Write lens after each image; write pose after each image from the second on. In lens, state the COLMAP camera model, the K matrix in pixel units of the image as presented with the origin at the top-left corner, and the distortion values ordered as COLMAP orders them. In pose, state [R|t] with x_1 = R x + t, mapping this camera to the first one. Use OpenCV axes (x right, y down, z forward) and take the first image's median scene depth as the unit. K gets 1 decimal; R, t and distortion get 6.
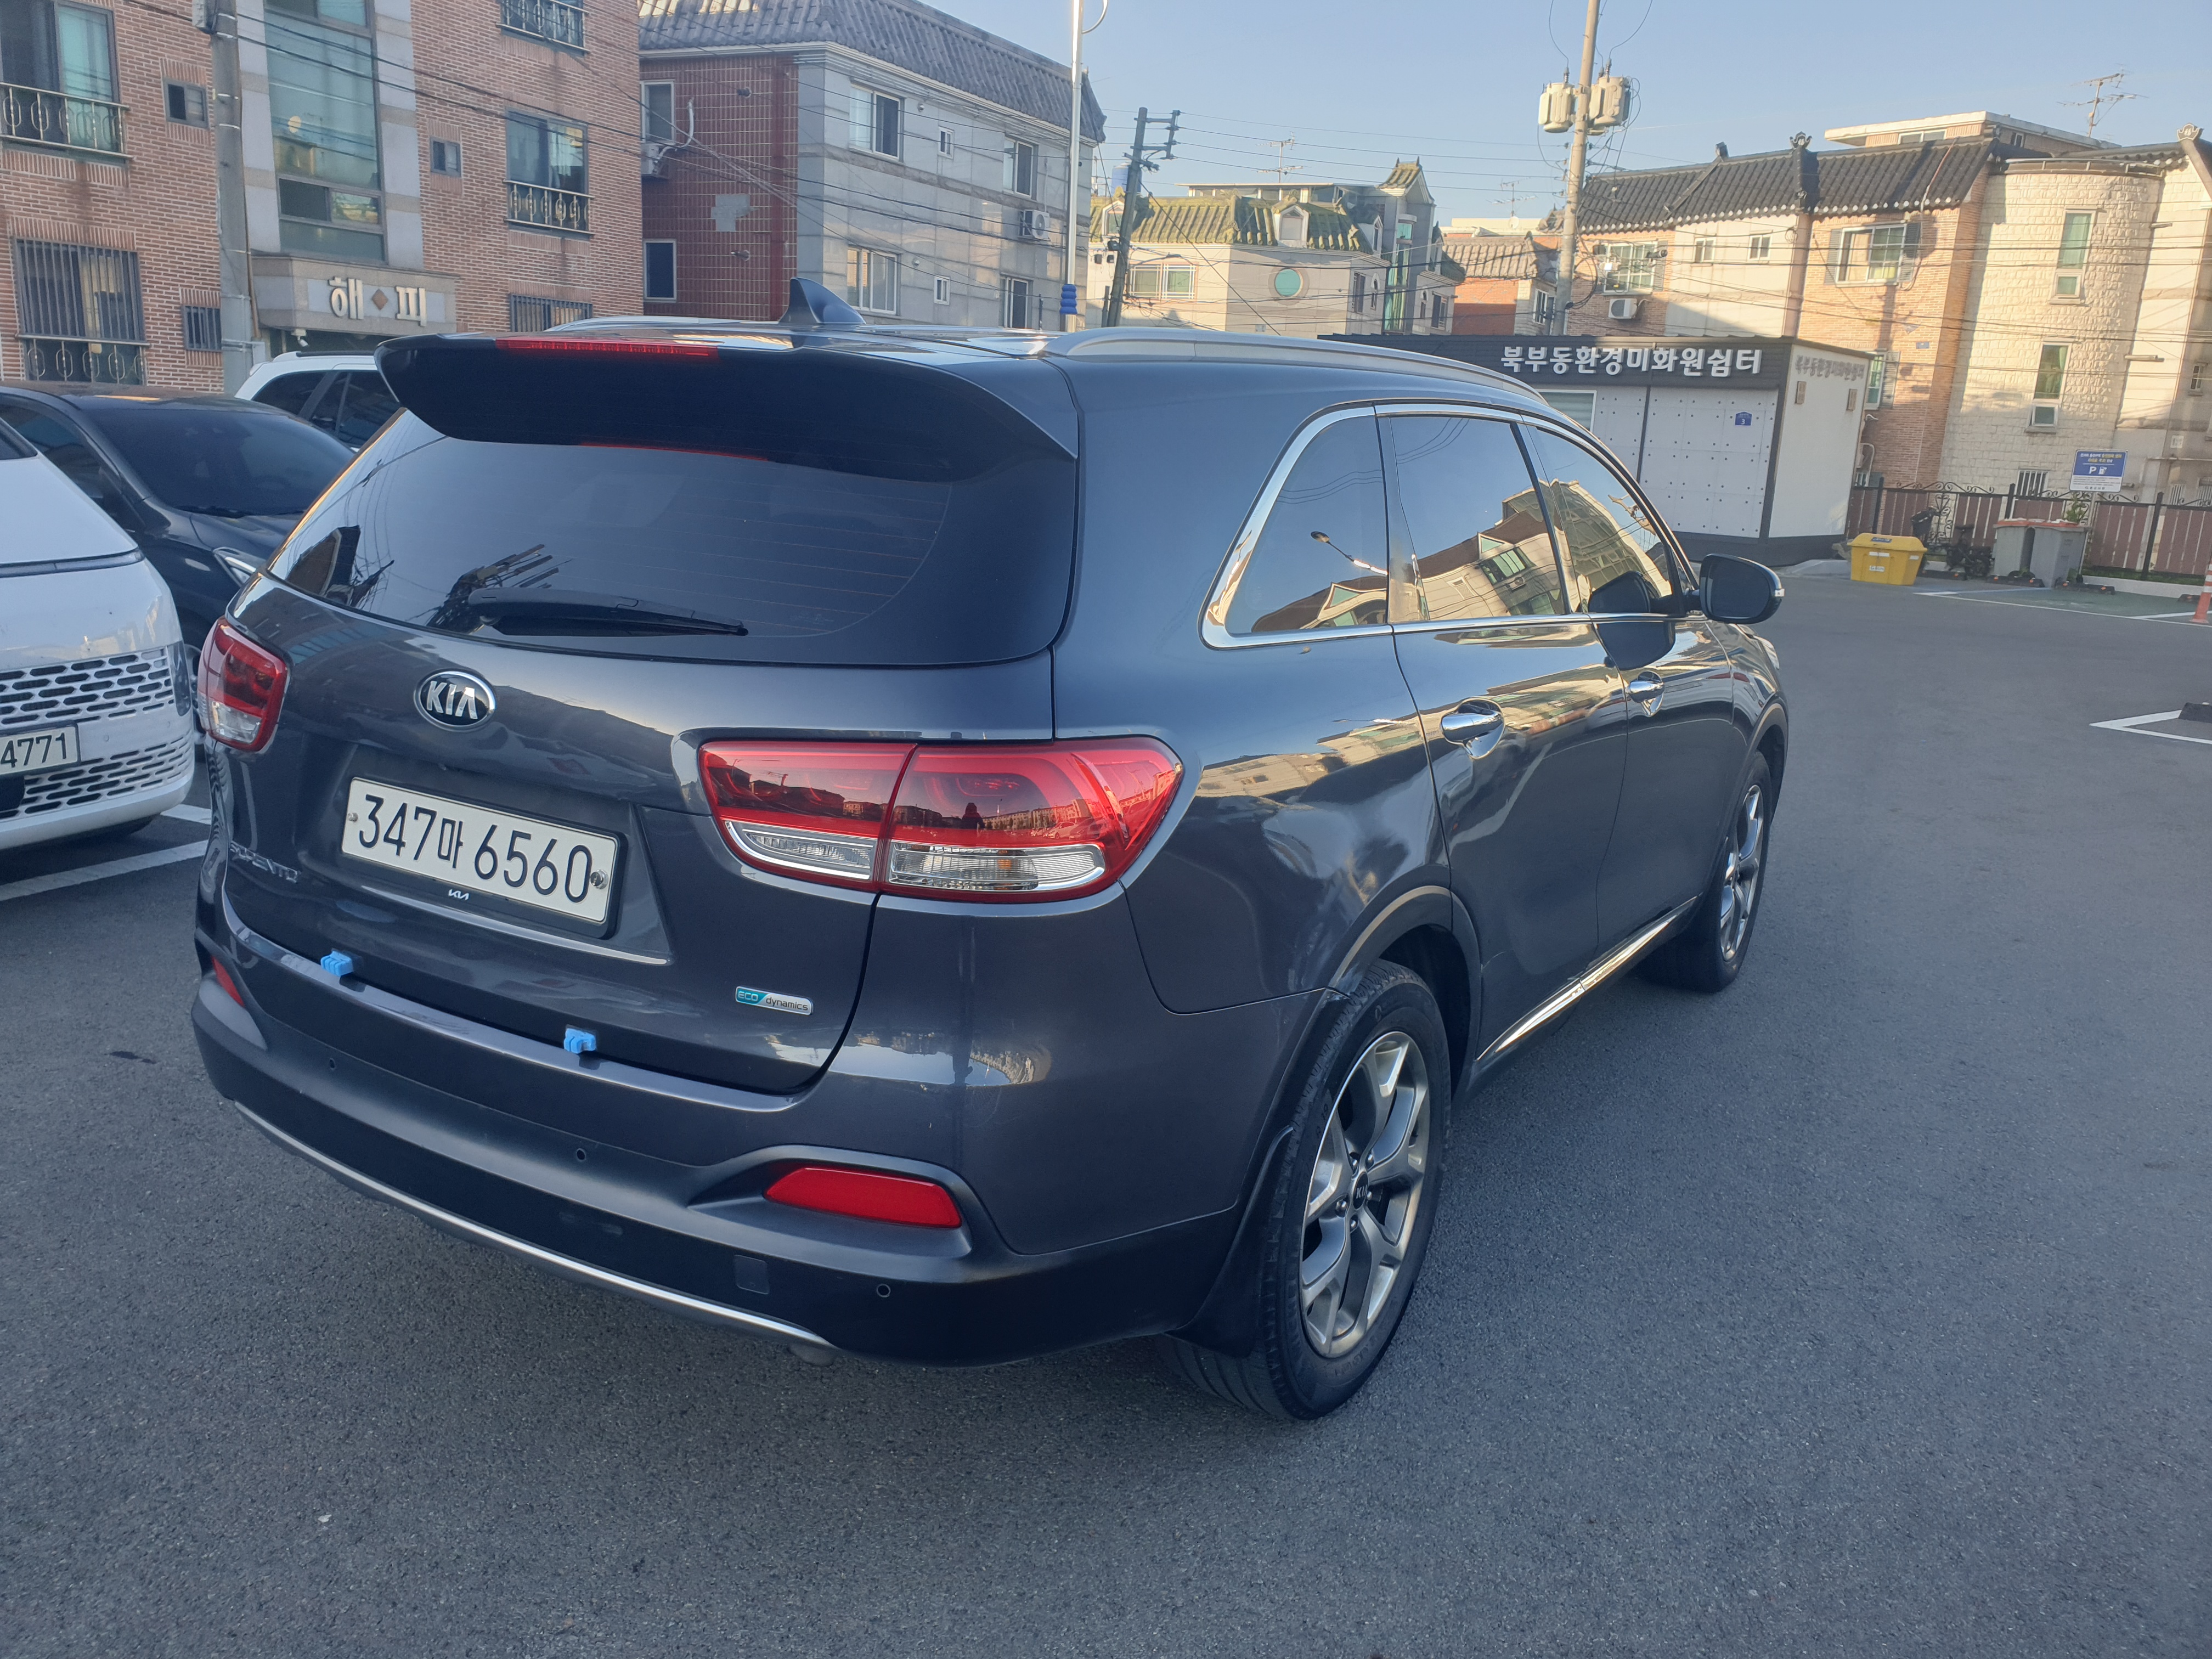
lens RADIAL K [[1748.9, 0, 1144.6], [0, 1748.9, 826.1], [0, 0, 1]] dist [0.026035, -0.000347]
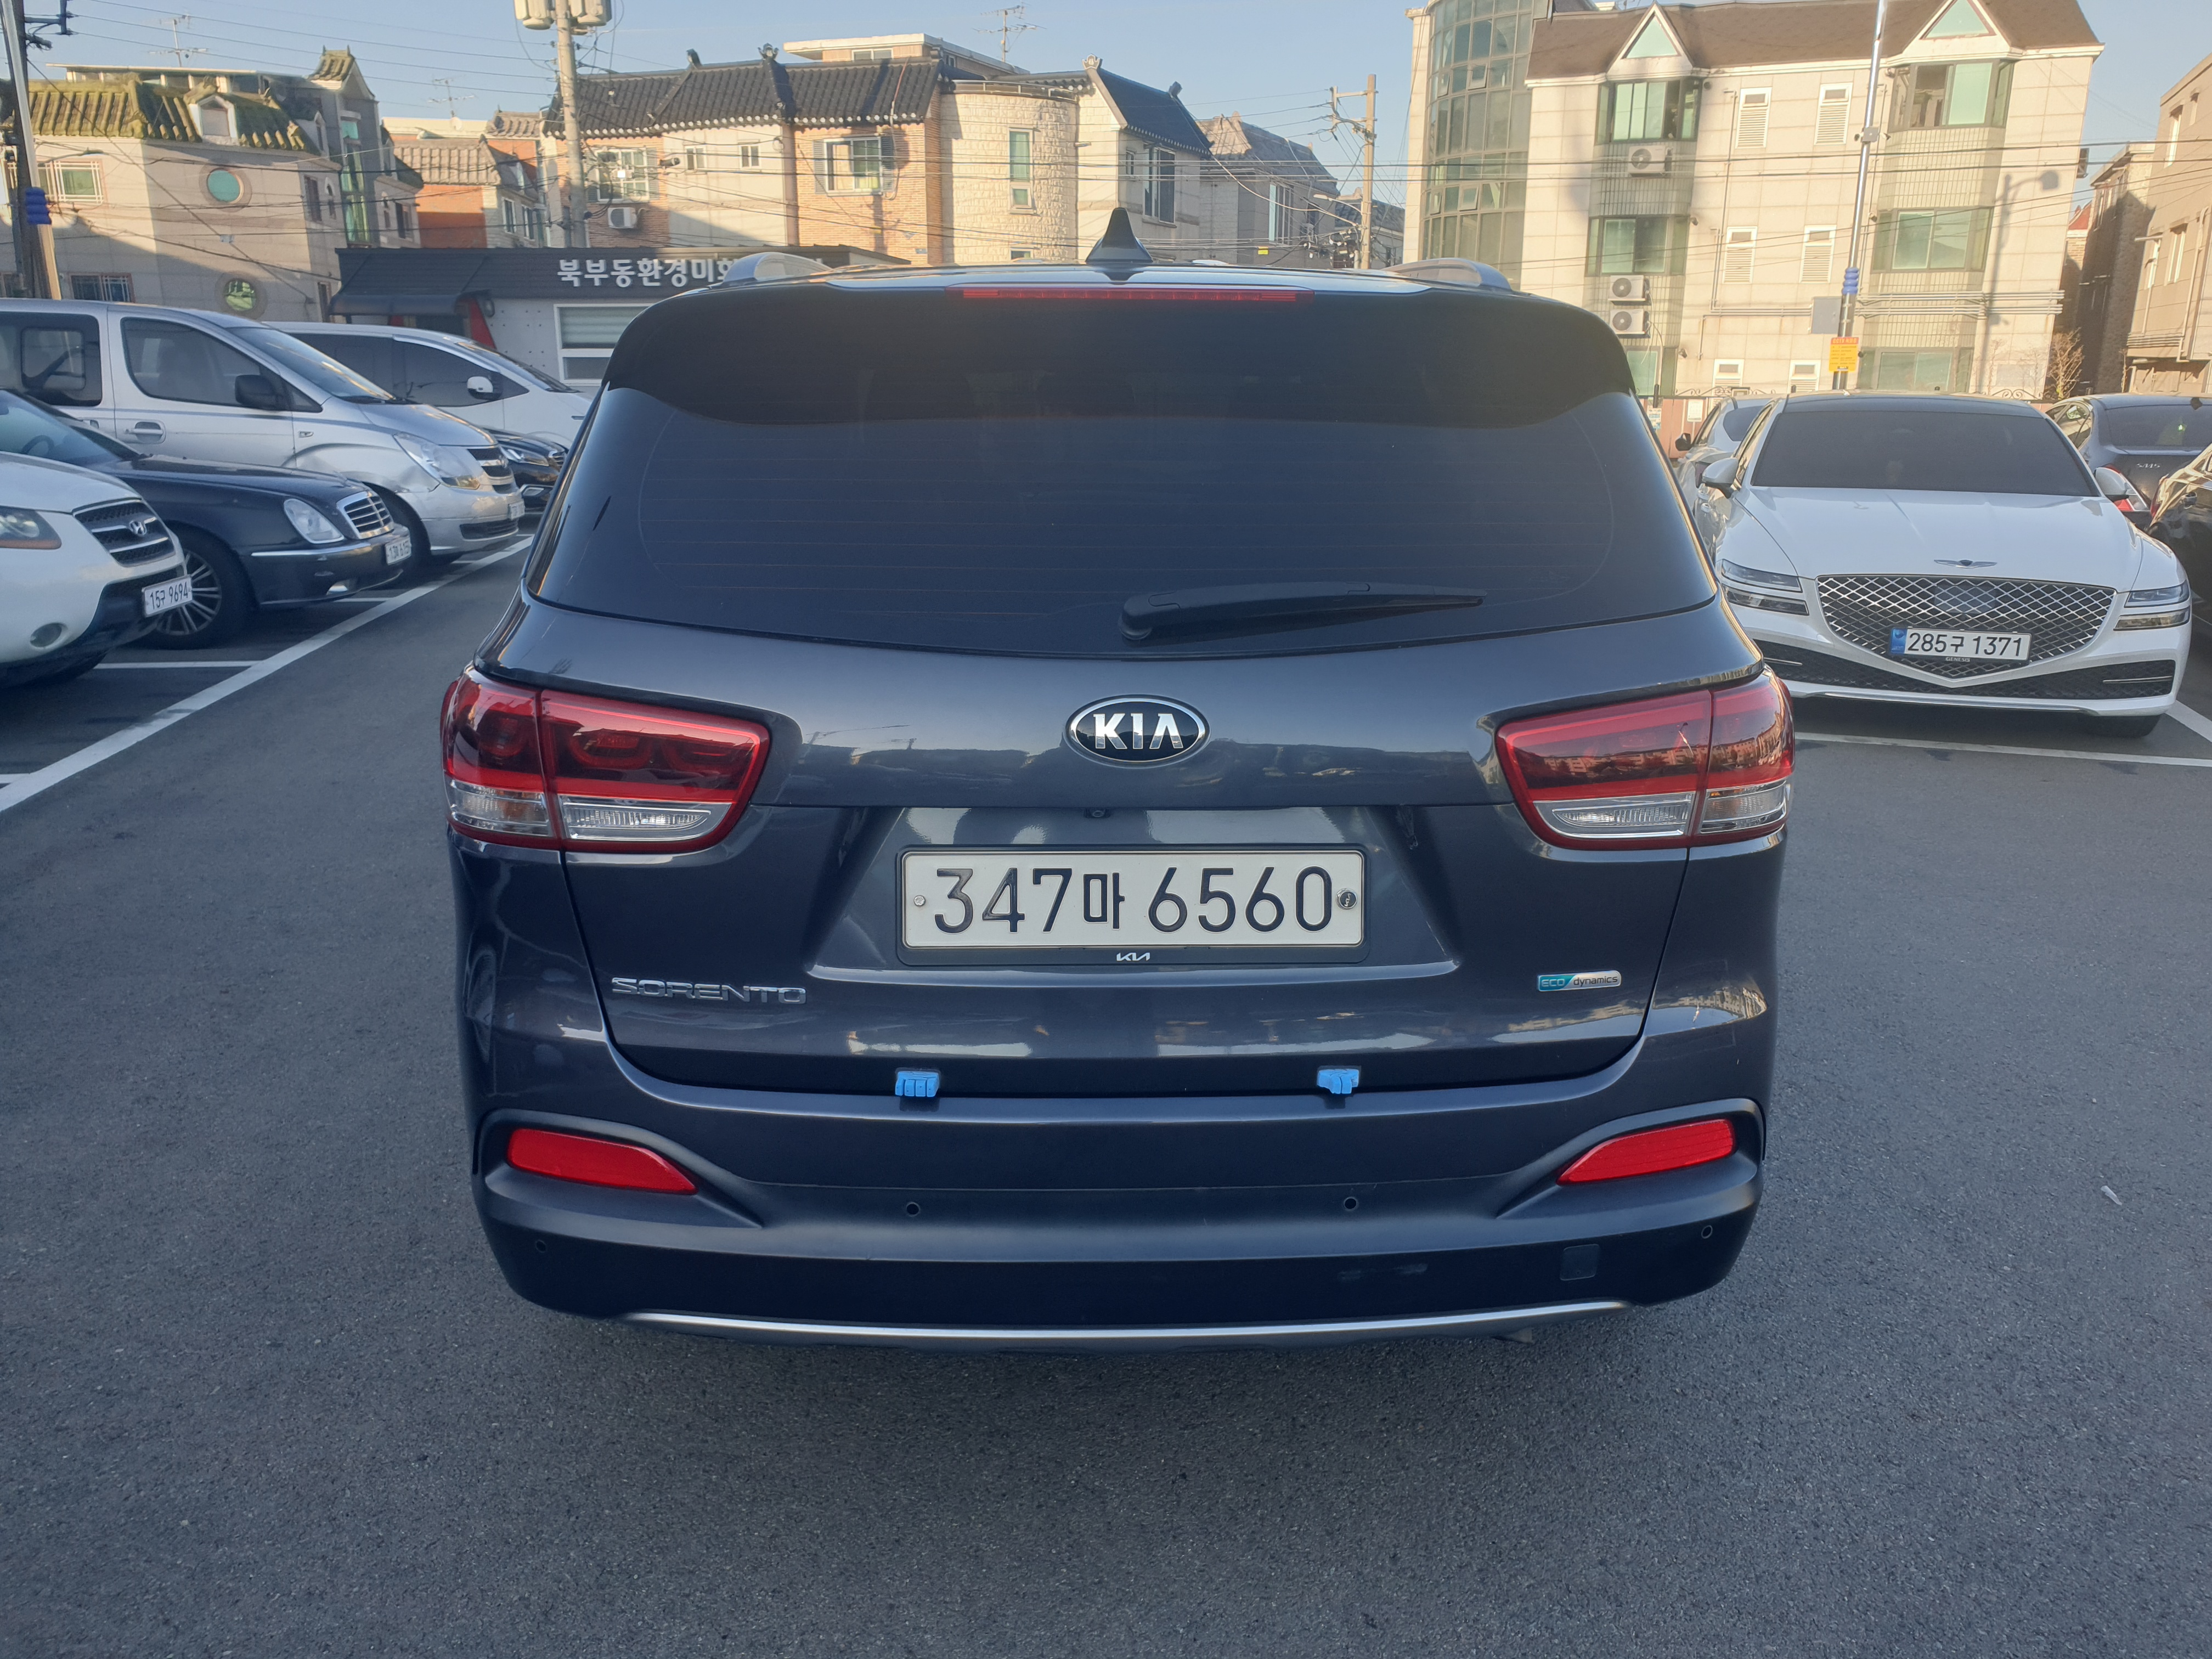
lens RADIAL K [[1748.9, 0, 1125.7], [0, 1748.9, 813.6], [0, 0, 1]] dist [0.026035, -0.000347]
pose [[0.836092, -0.183348, 0.517043, -0.068685], [0.161612, 0.982991, 0.087241, -0.008728], [-0.524243, 0.010619, 0.851502, 0.023482]]
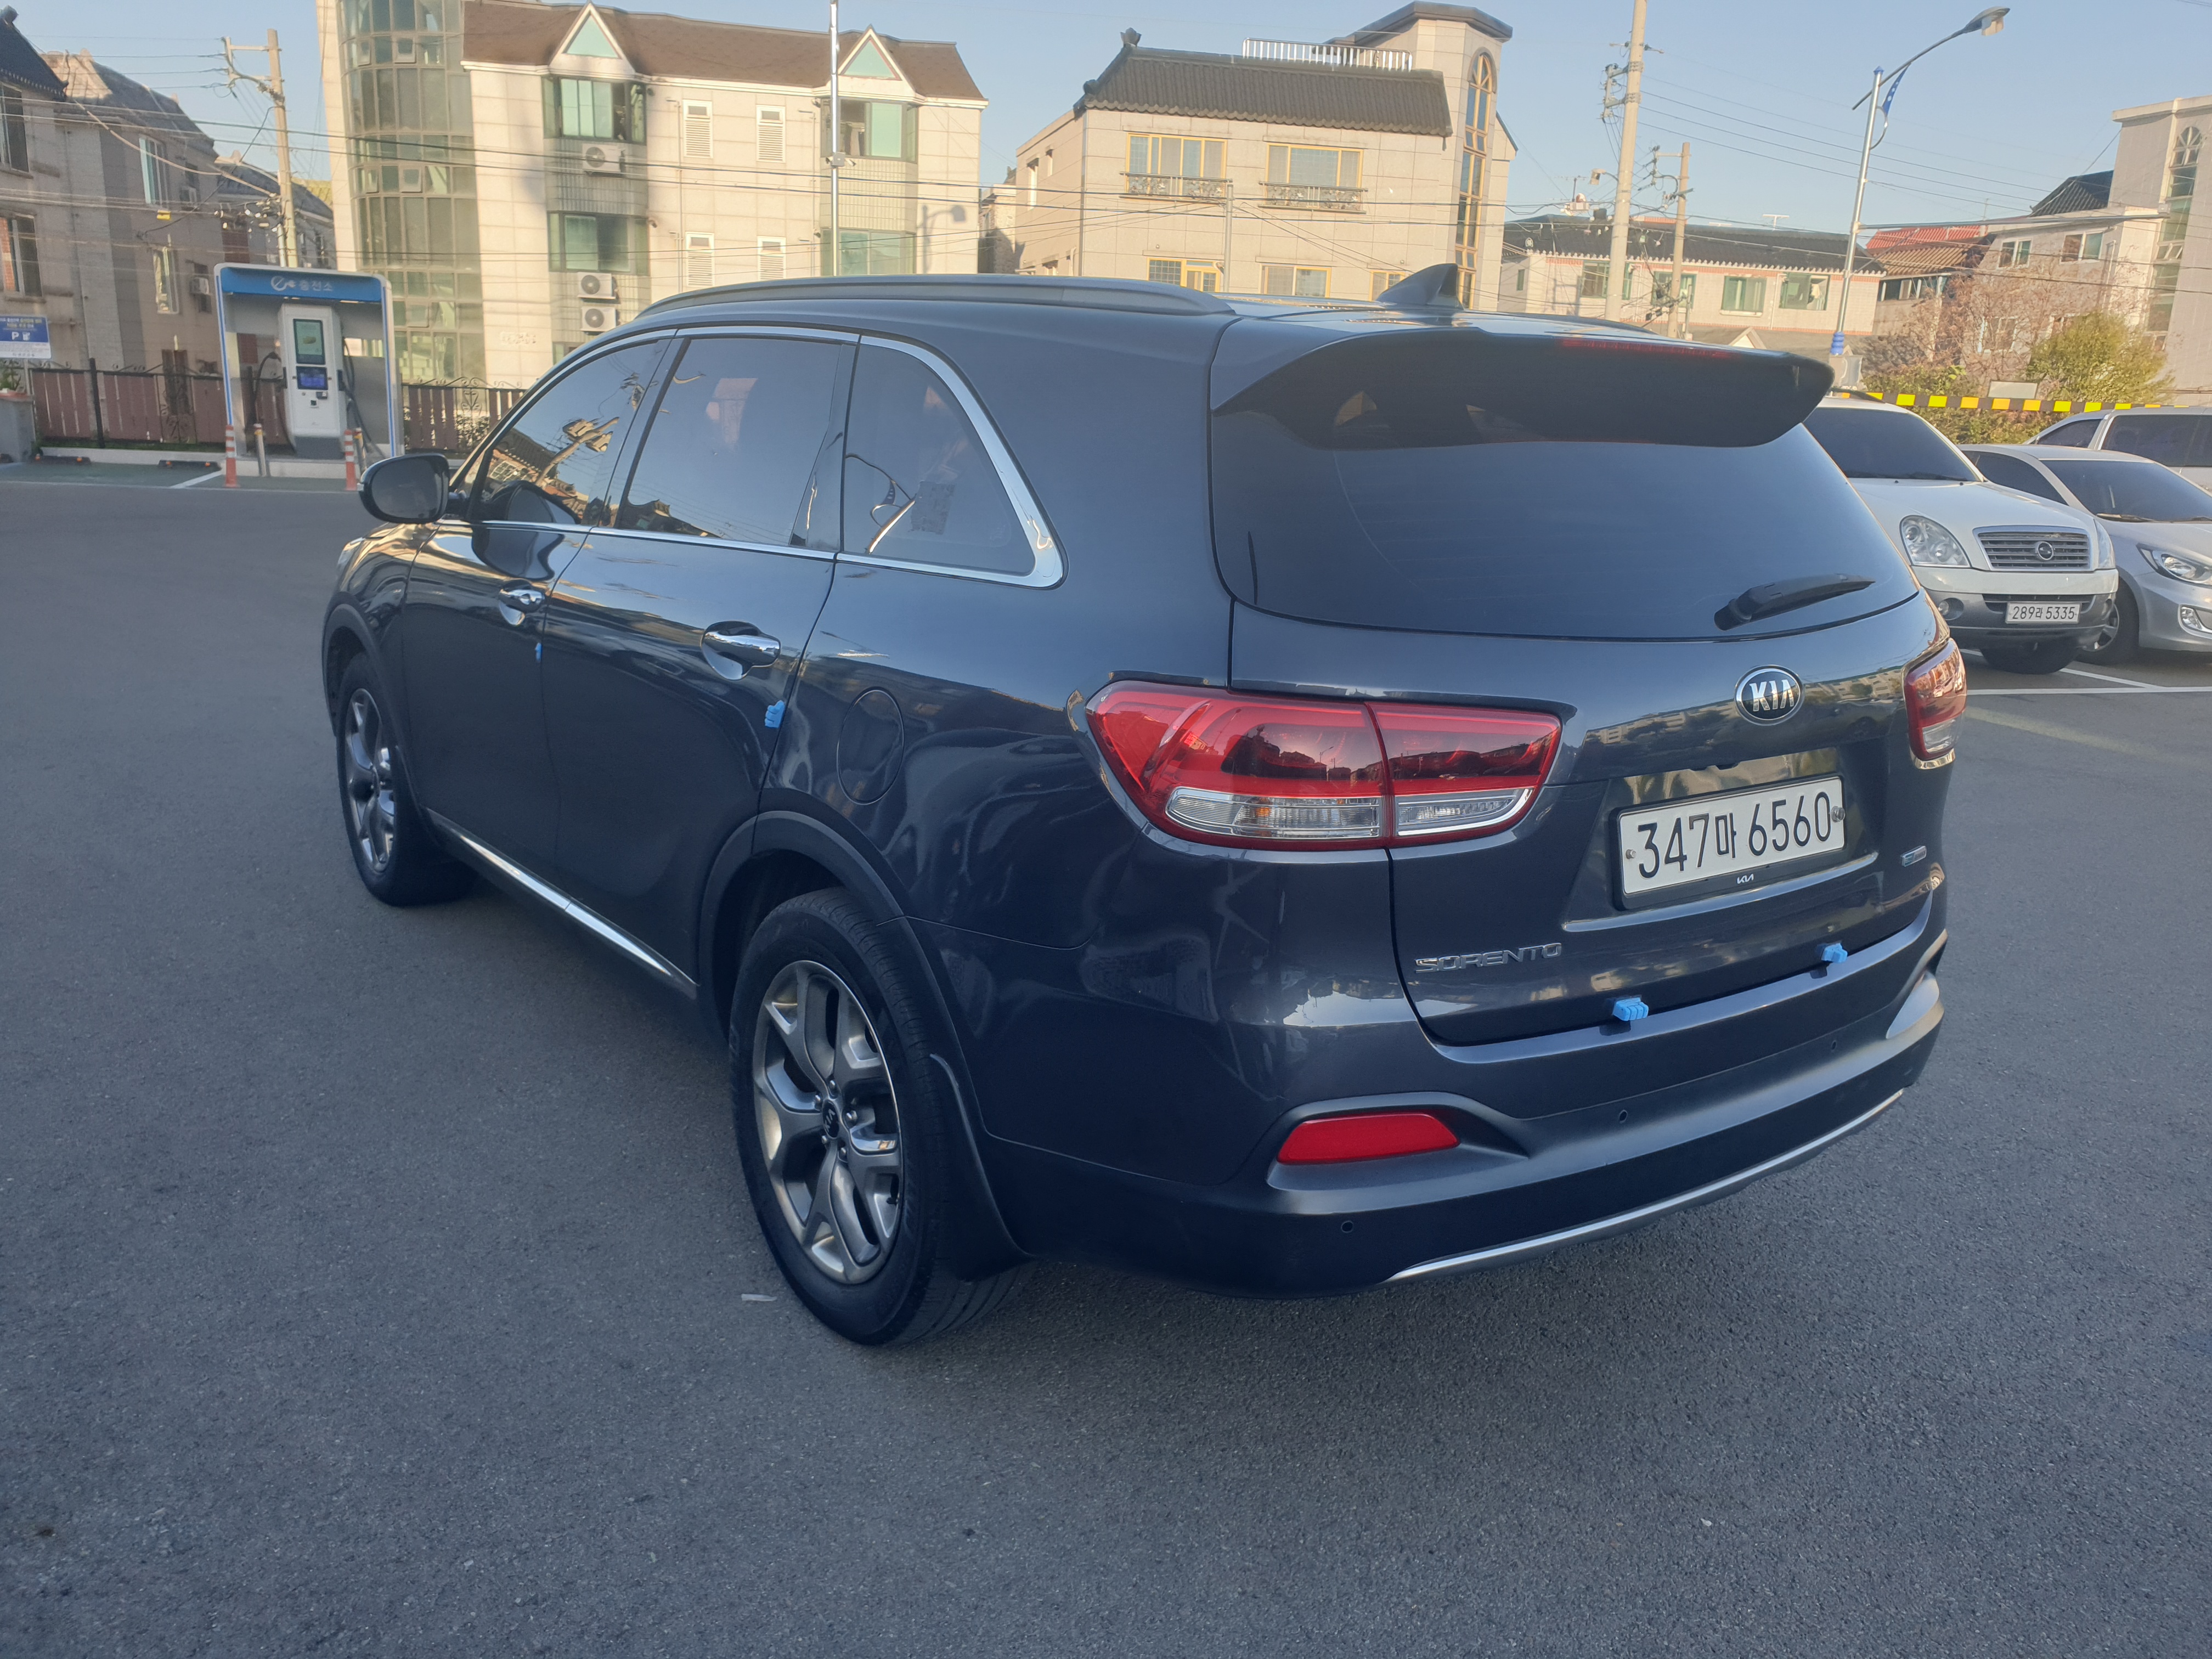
lens RADIAL K [[1748.9, 0, 1094.0], [0, 1748.9, 823.8], [0, 0, 1]] dist [0.026035, -0.000347]
pose [[0.394486, -0.262790, 0.880524, -0.122862], [0.192914, 0.960564, 0.200250, -0.023456], [-0.898423, 0.090870, 0.429626, 0.075103]]
